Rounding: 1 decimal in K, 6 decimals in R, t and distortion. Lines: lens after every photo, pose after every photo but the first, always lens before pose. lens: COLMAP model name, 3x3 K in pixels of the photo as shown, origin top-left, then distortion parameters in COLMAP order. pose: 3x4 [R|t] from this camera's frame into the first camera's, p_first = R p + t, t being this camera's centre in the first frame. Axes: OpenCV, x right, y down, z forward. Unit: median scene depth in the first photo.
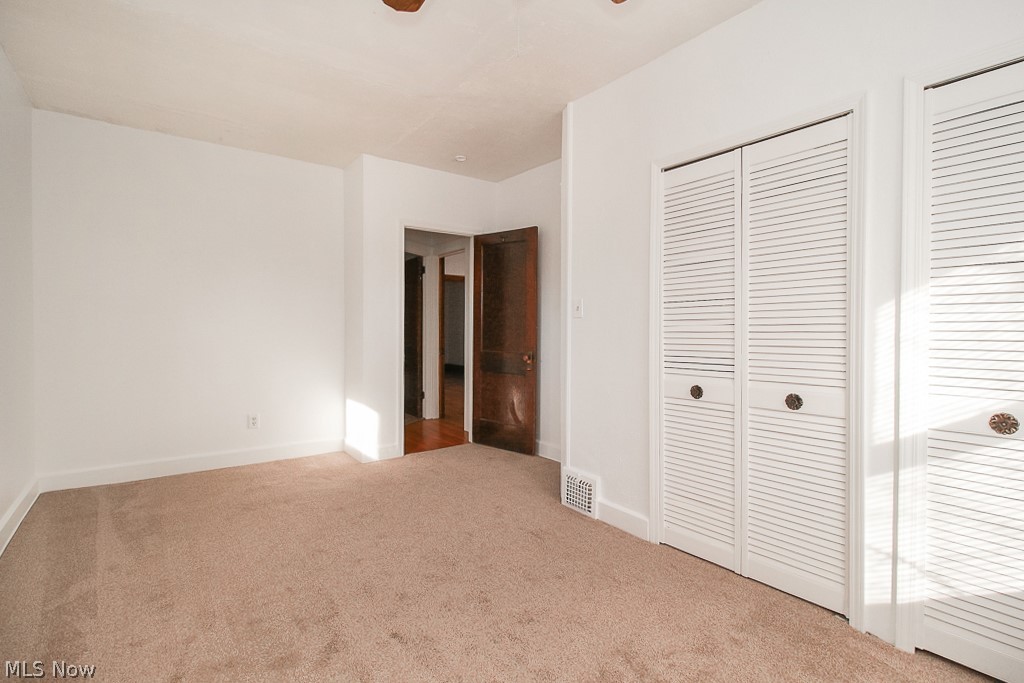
lens RADIAL K [[479.5, 0, 517.2], [0, 479.5, 337.1], [0, 0, 1]] dist [-0.001991, -0.001393]
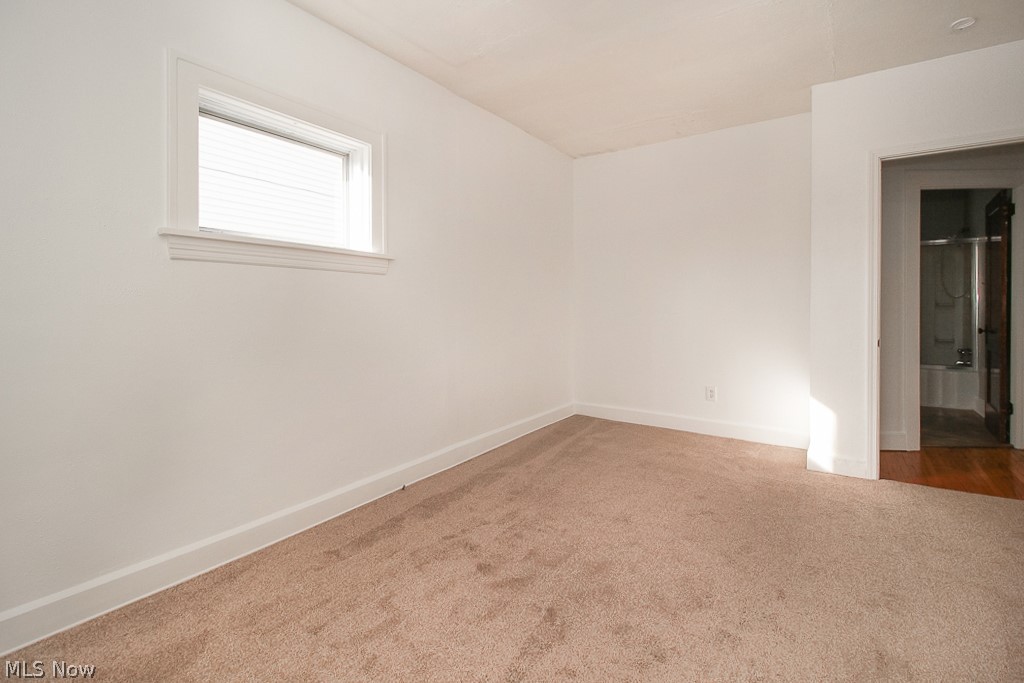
lens RADIAL K [[471.6, 0, 510.4], [0, 471.6, 319.4], [0, 0, 1]] dist [0.010495, -0.007833]
pose [[0.309556, 0.022200, -0.950622, 0.334447], [-0.013391, 0.999730, 0.018987, 0.001261], [0.950787, 0.006852, 0.309769, 0.321167]]
